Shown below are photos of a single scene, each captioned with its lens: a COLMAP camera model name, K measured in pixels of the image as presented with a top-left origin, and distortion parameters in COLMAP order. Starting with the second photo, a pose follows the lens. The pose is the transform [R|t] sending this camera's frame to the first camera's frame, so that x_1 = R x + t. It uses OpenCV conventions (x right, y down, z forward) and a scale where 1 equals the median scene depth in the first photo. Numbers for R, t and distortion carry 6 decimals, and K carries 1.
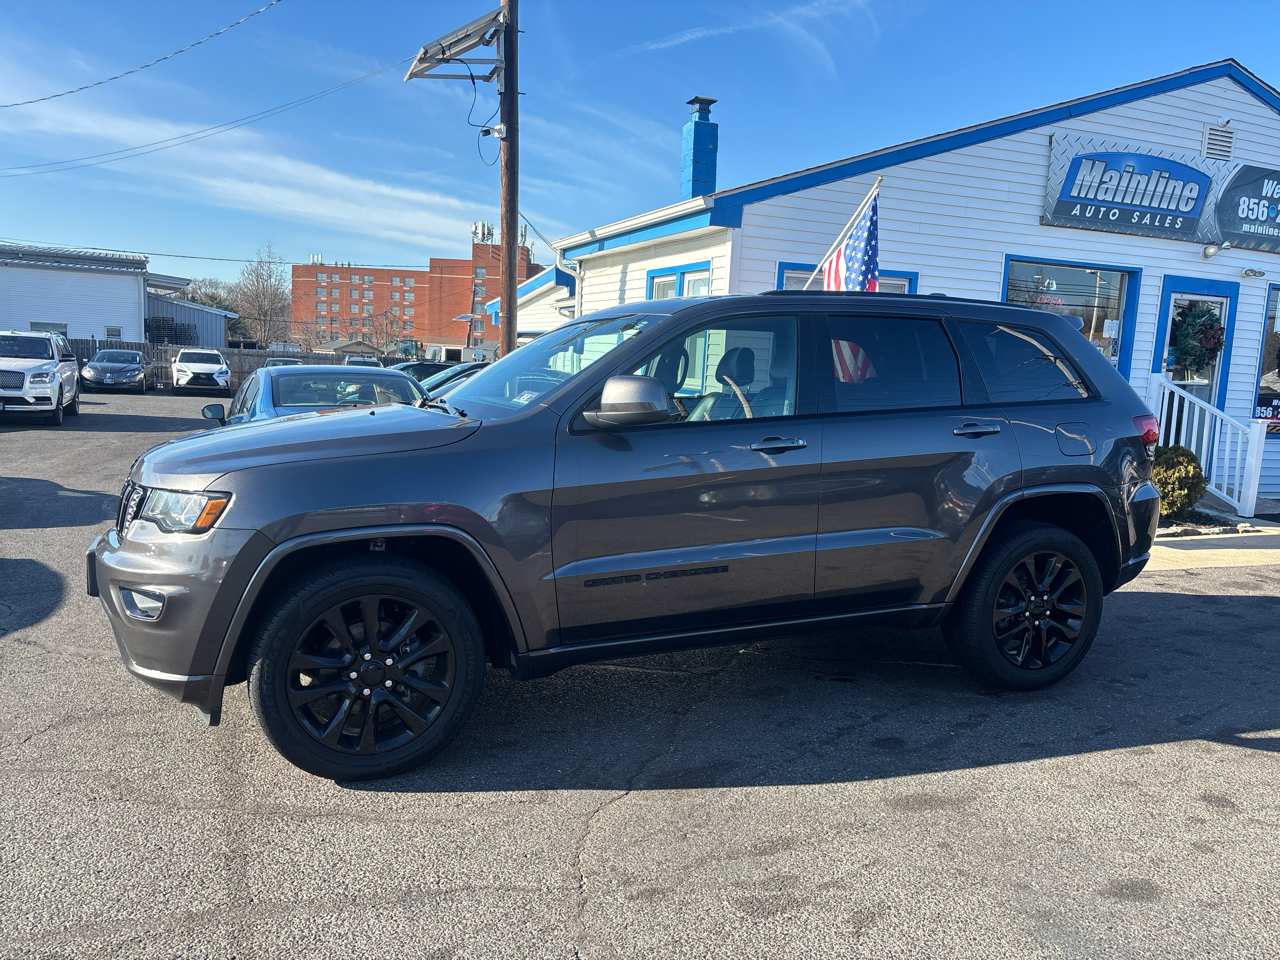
lens RADIAL K [[962.3, 0, 634.2], [0, 962.3, 486.4], [0, 0, 1]] dist [0.051530, -0.052783]
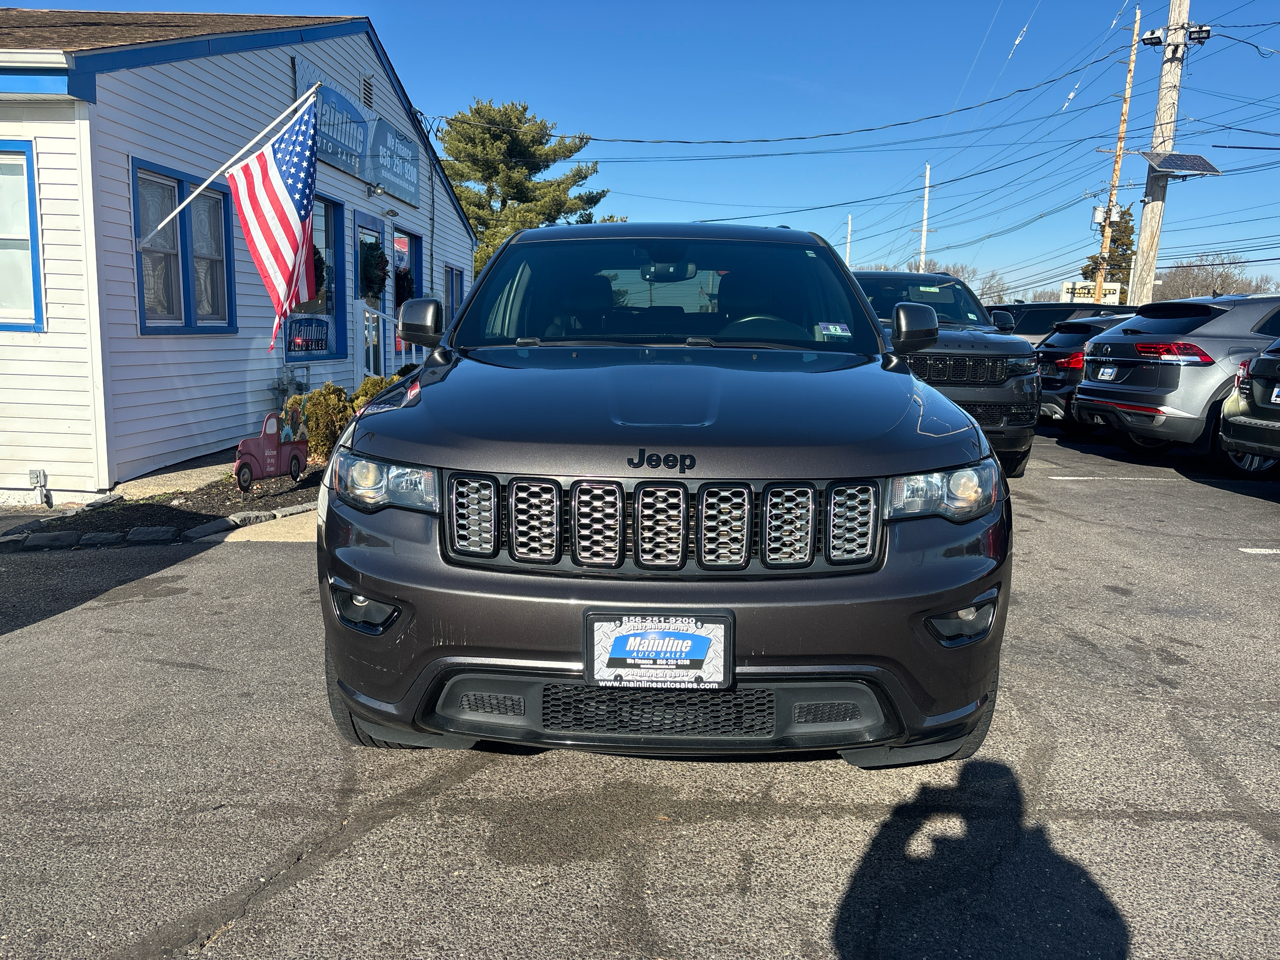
lens RADIAL K [[962.3, 0, 636.2], [0, 962.3, 474.1], [0, 0, 1]] dist [0.051530, -0.052783]
pose [[0.413315, -0.167910, 0.894973, -0.639334], [0.110544, 0.984835, 0.133718, -0.060188], [-0.903853, 0.043666, 0.425608, 0.464012]]
